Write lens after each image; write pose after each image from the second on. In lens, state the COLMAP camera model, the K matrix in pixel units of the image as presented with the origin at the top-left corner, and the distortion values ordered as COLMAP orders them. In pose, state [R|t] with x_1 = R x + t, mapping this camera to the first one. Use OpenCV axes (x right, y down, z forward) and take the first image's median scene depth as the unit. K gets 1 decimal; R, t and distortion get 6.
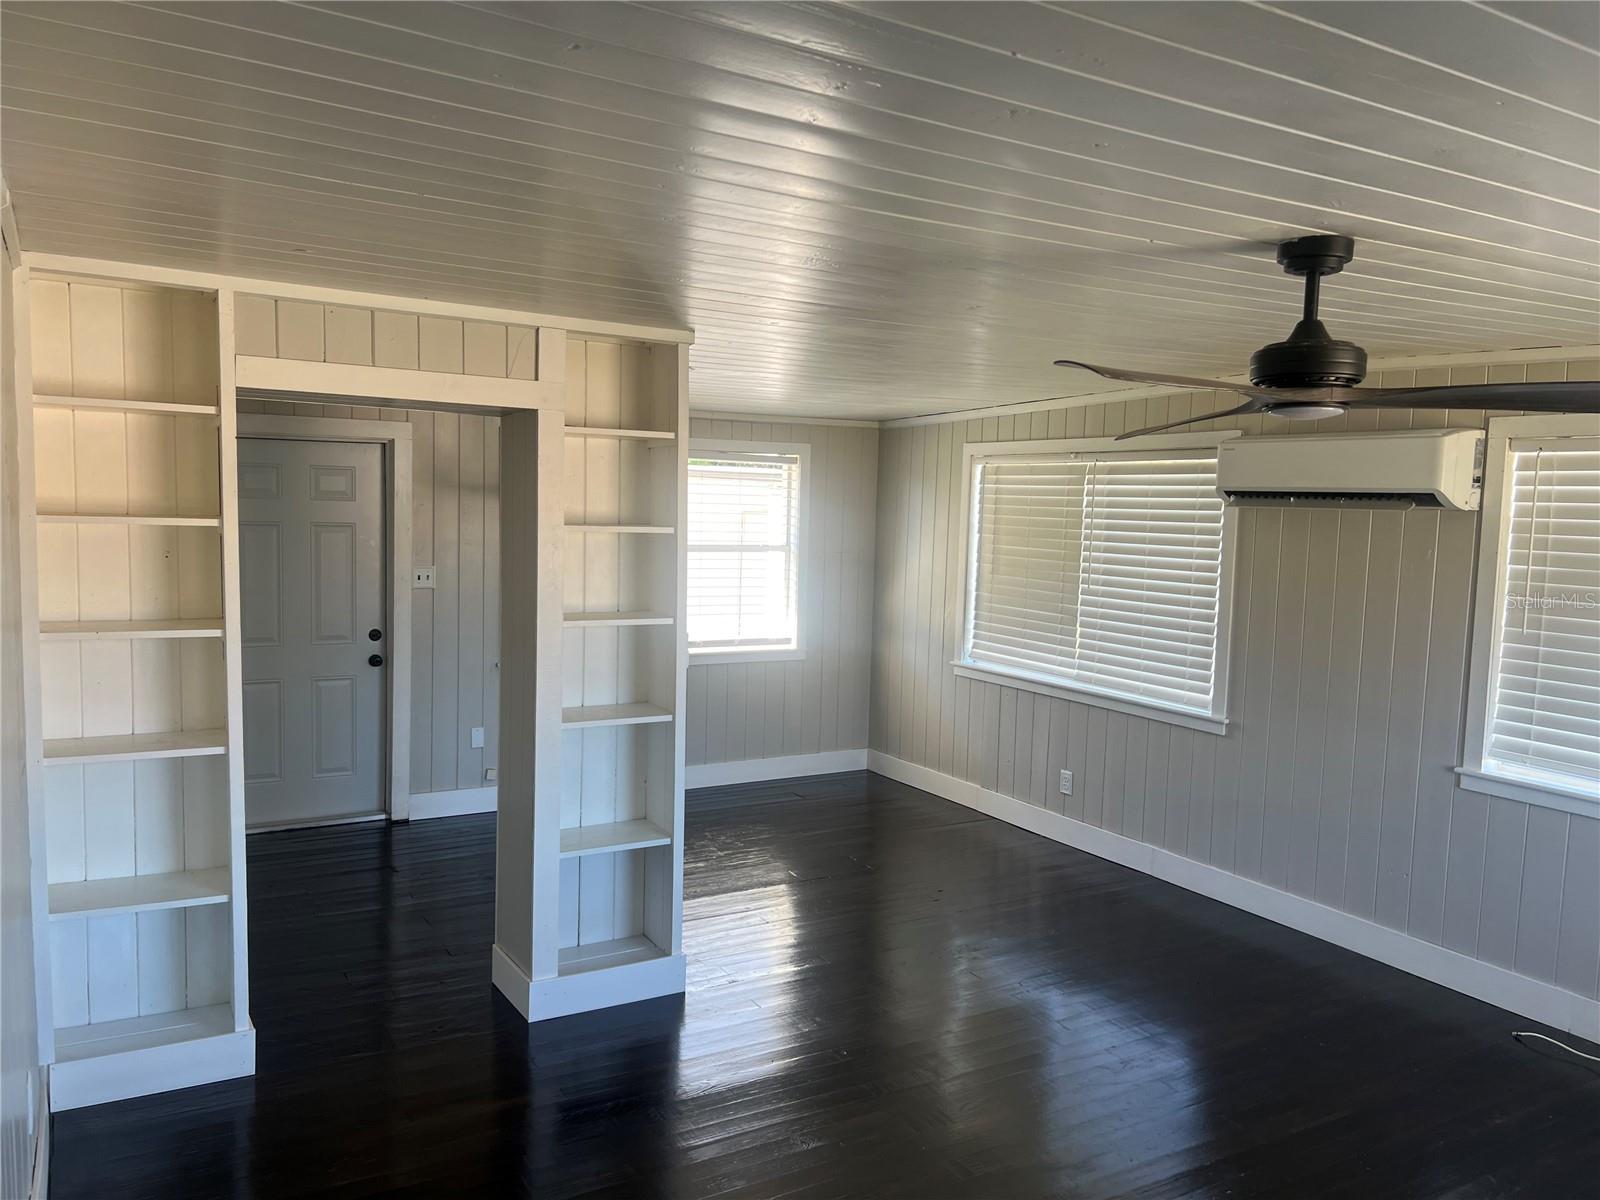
lens RADIAL K [[1215.8, 0, 800.6], [0, 1215.8, 636.8], [0, 0, 1]] dist [0.039488, -0.042219]
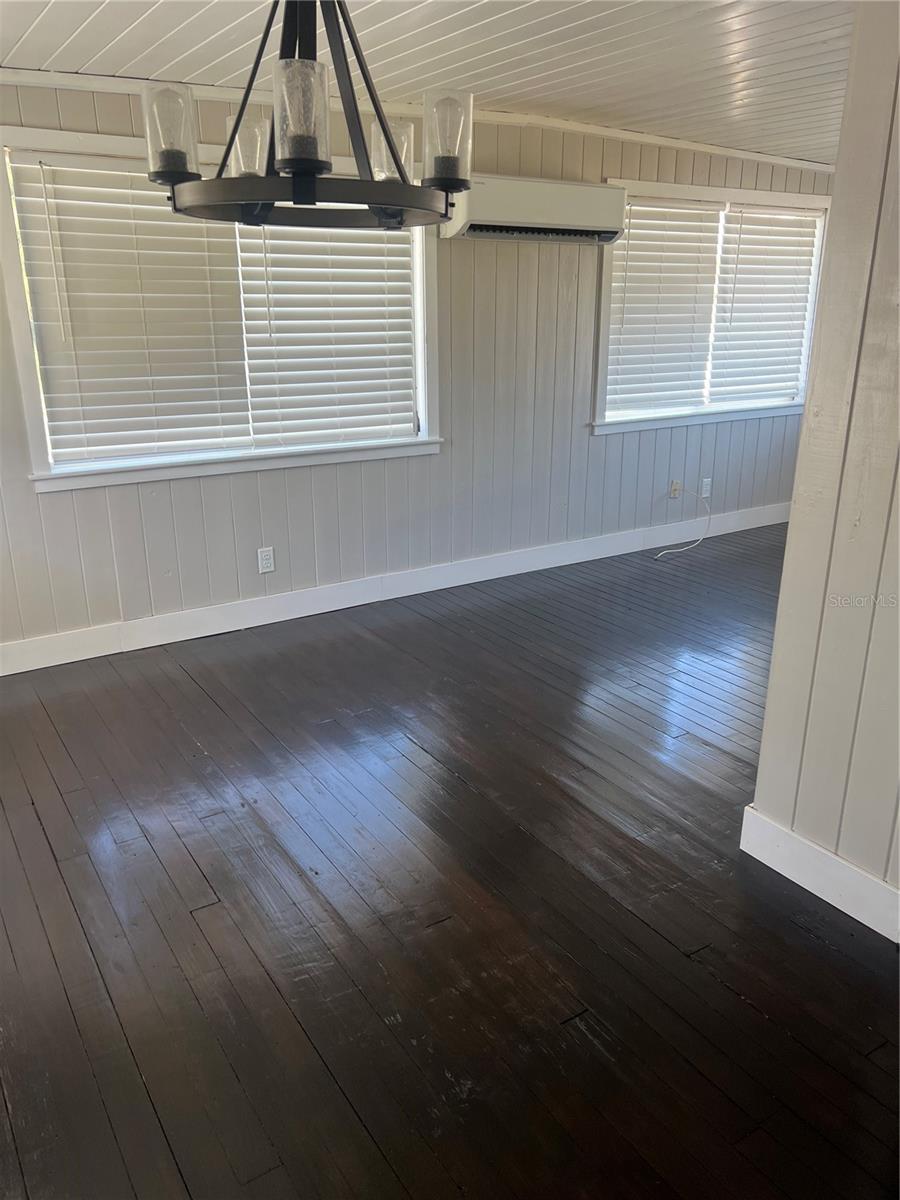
lens RADIAL K [[911.9, 0, 450.0], [0, 911.9, 600.0], [0, 0, 1]] dist [0.039488, -0.042219]
pose [[-0.058386, -0.356408, 0.932504, -0.442753], [0.097851, 0.927557, 0.360644, -0.087092], [-0.993487, 0.112303, -0.019281, 0.878858]]
